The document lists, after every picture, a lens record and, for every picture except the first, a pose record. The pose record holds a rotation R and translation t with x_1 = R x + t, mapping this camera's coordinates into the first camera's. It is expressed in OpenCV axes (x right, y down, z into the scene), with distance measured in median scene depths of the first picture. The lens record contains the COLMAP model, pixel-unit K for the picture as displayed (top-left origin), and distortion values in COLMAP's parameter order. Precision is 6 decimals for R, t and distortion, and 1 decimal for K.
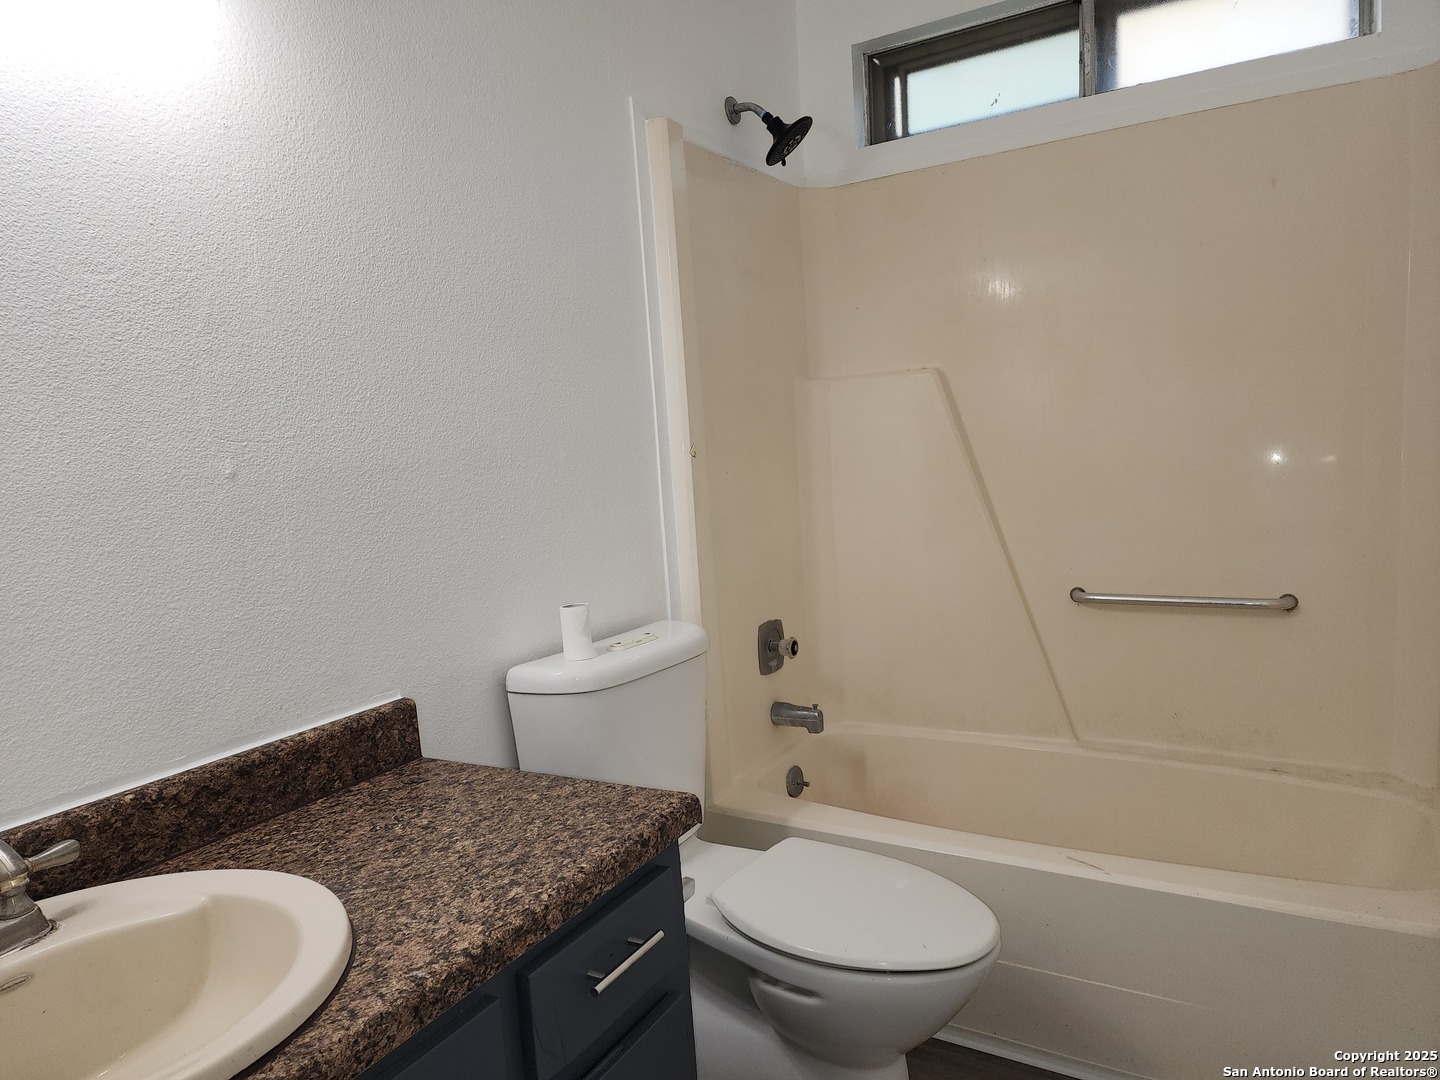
lens RADIAL K [[952.9, 0, 720.0], [0, 952.9, 540.0], [0, 0, 1]] dist [0.088643, -0.074264]
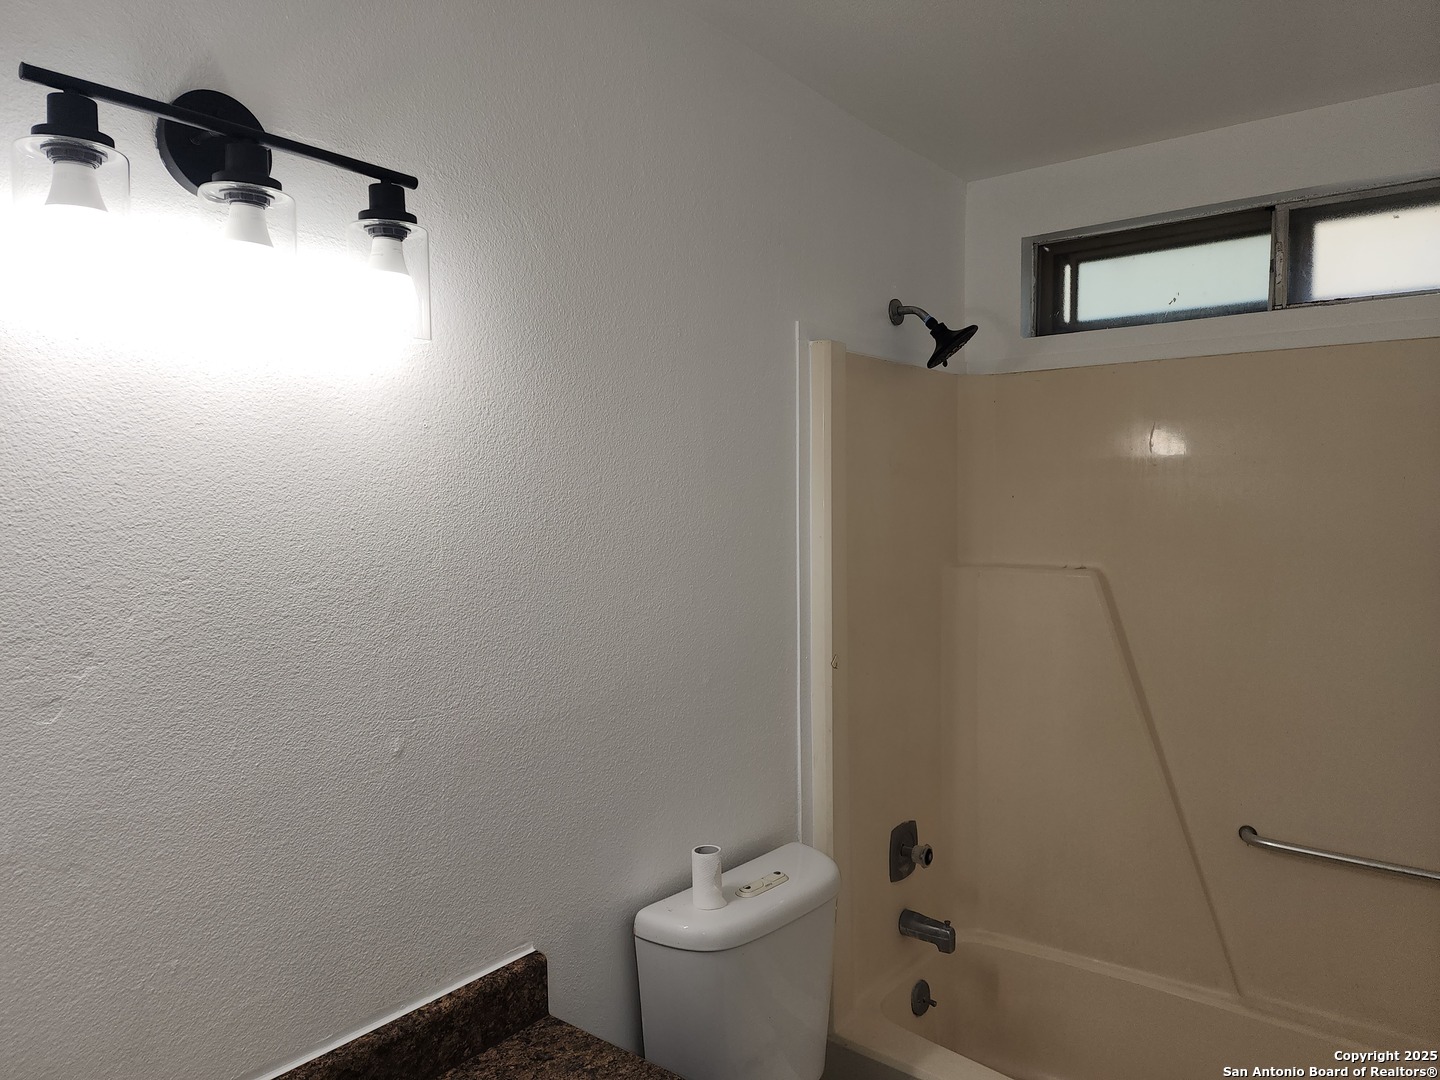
lens RADIAL K [[952.9, 0, 720.0], [0, 952.9, 540.0], [0, 0, 1]] dist [0.088643, -0.074264]
pose [[0.988931, 0.063611, -0.134050, -0.022536], [-0.070699, 0.996304, -0.048791, -0.170190], [0.130451, 0.057728, 0.989773, 0.000329]]
